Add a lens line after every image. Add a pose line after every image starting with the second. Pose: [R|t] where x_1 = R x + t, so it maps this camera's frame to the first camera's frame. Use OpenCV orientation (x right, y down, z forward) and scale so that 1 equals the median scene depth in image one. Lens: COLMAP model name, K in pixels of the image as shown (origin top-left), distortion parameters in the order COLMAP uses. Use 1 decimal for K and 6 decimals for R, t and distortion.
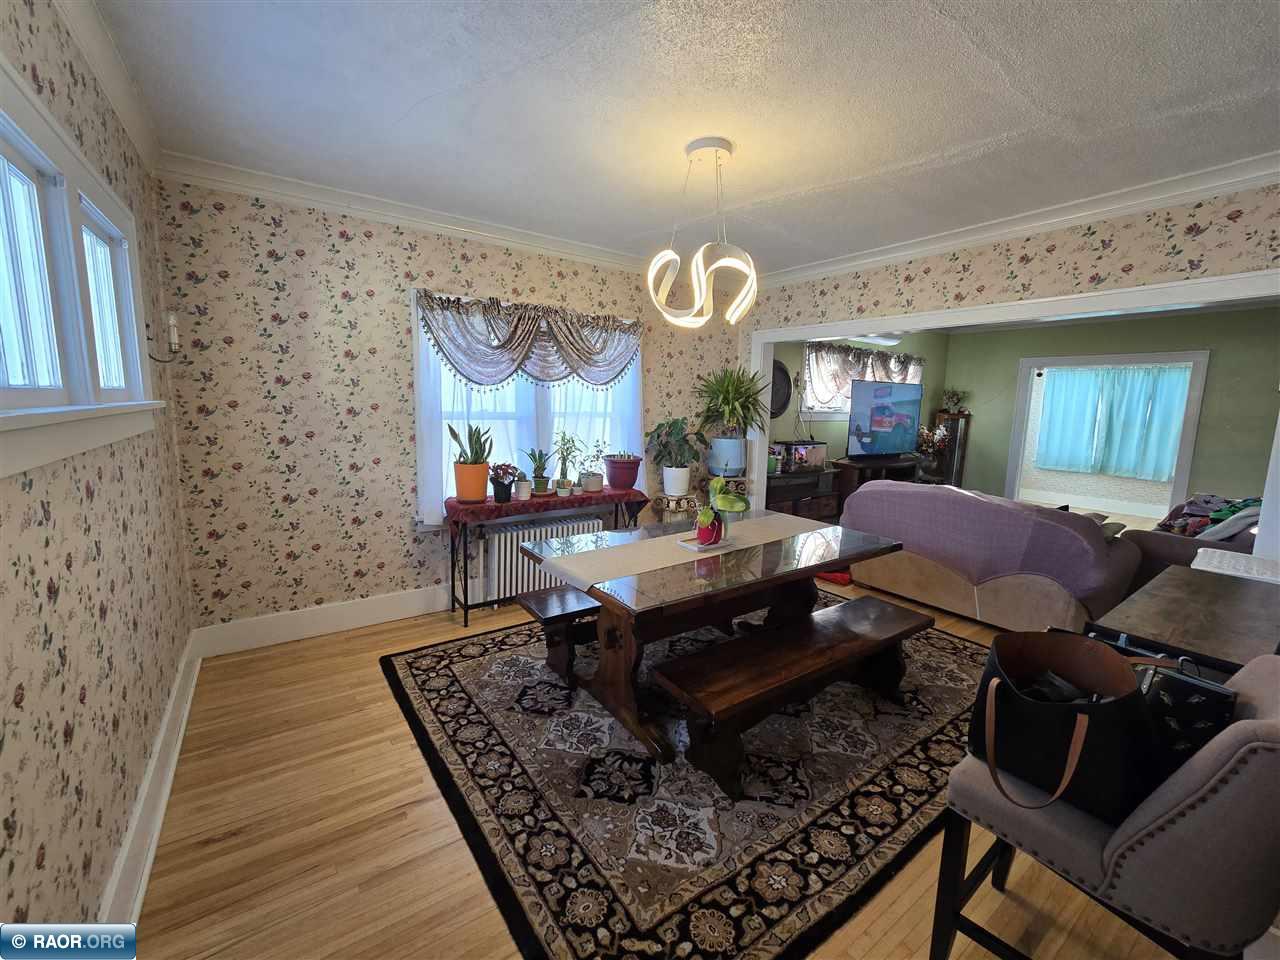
lens RADIAL K [[521.8, 0, 644.8], [0, 521.8, 478.5], [0, 0, 1]] dist [-0.008969, 0.002959]
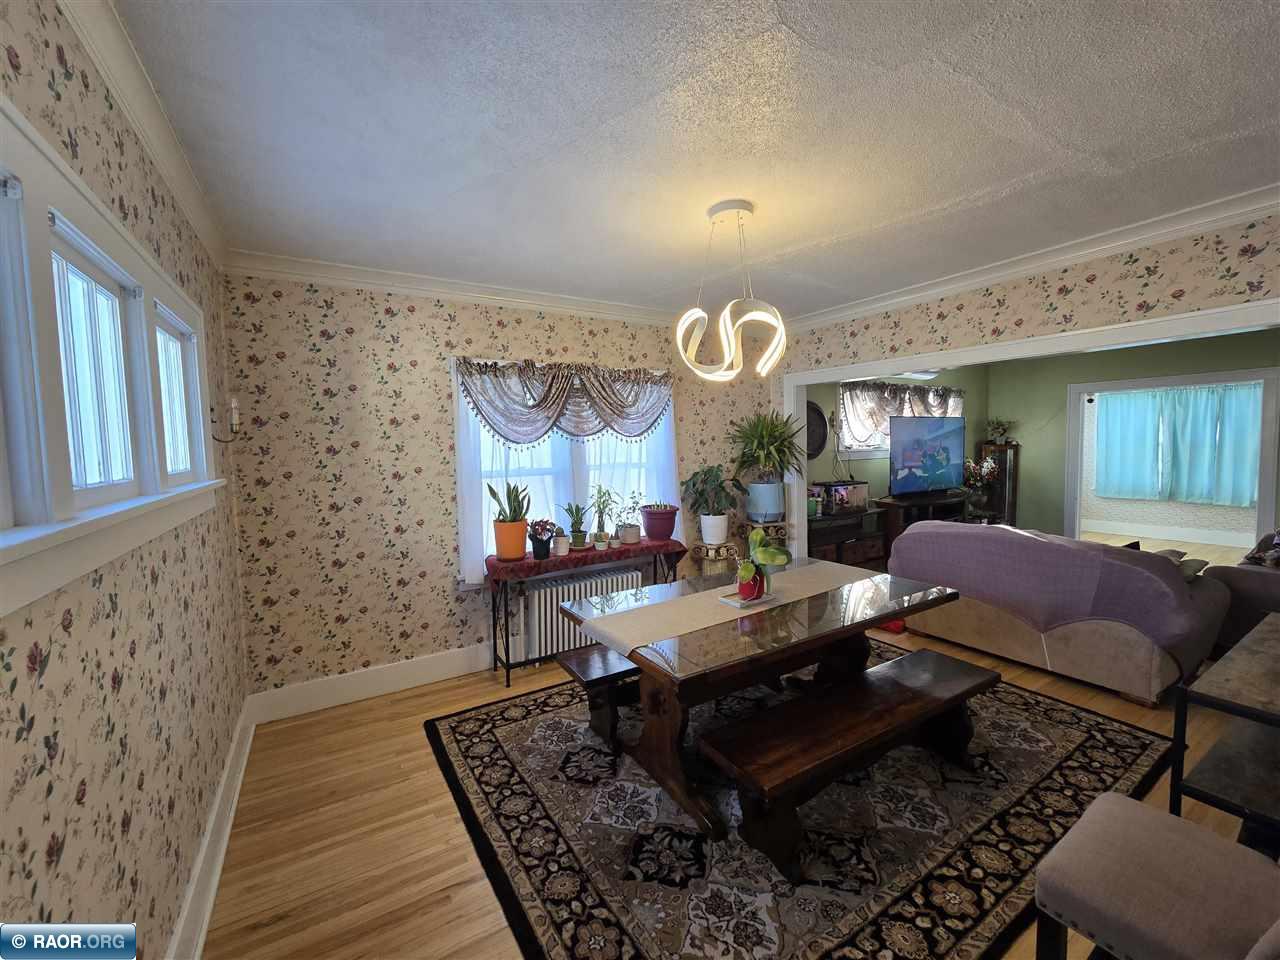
lens RADIAL K [[521.8, 0, 644.6], [0, 521.8, 482.9], [0, 0, 1]] dist [-0.008969, 0.002959]
pose [[0.996656, -0.044185, -0.068740, 0.000911], [0.038920, 0.996338, -0.076130, -0.022793], [0.071852, 0.073200, 0.994726, 0.004749]]
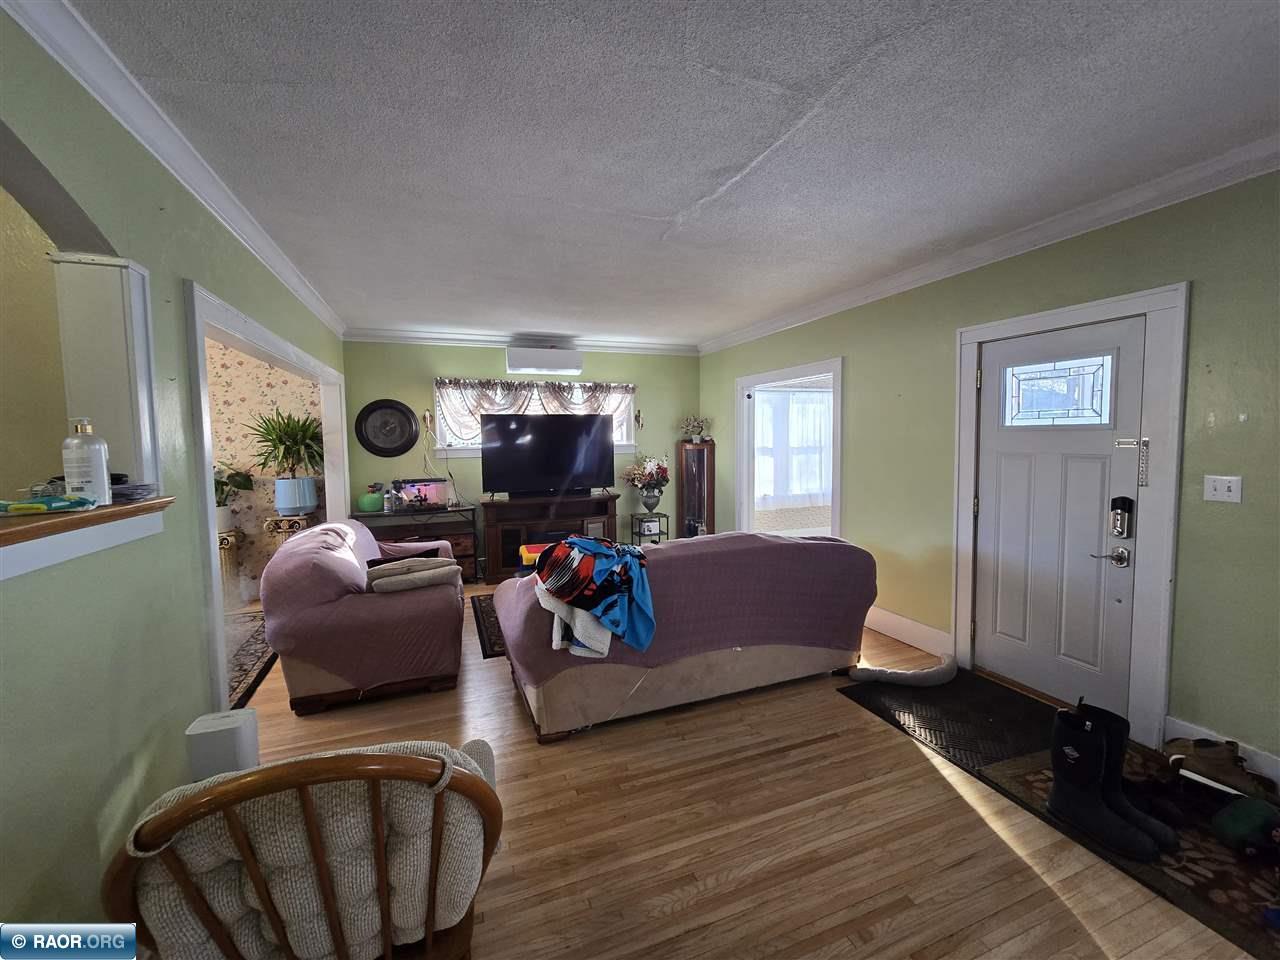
lens RADIAL K [[521.8, 0, 643.5], [0, 521.8, 471.1], [0, 0, 1]] dist [-0.008969, 0.002959]
pose [[0.970028, -0.026748, -0.241518, 2.465230], [0.005264, 0.996003, -0.089163, 0.012938], [0.242938, 0.085219, 0.966291, 0.365628]]
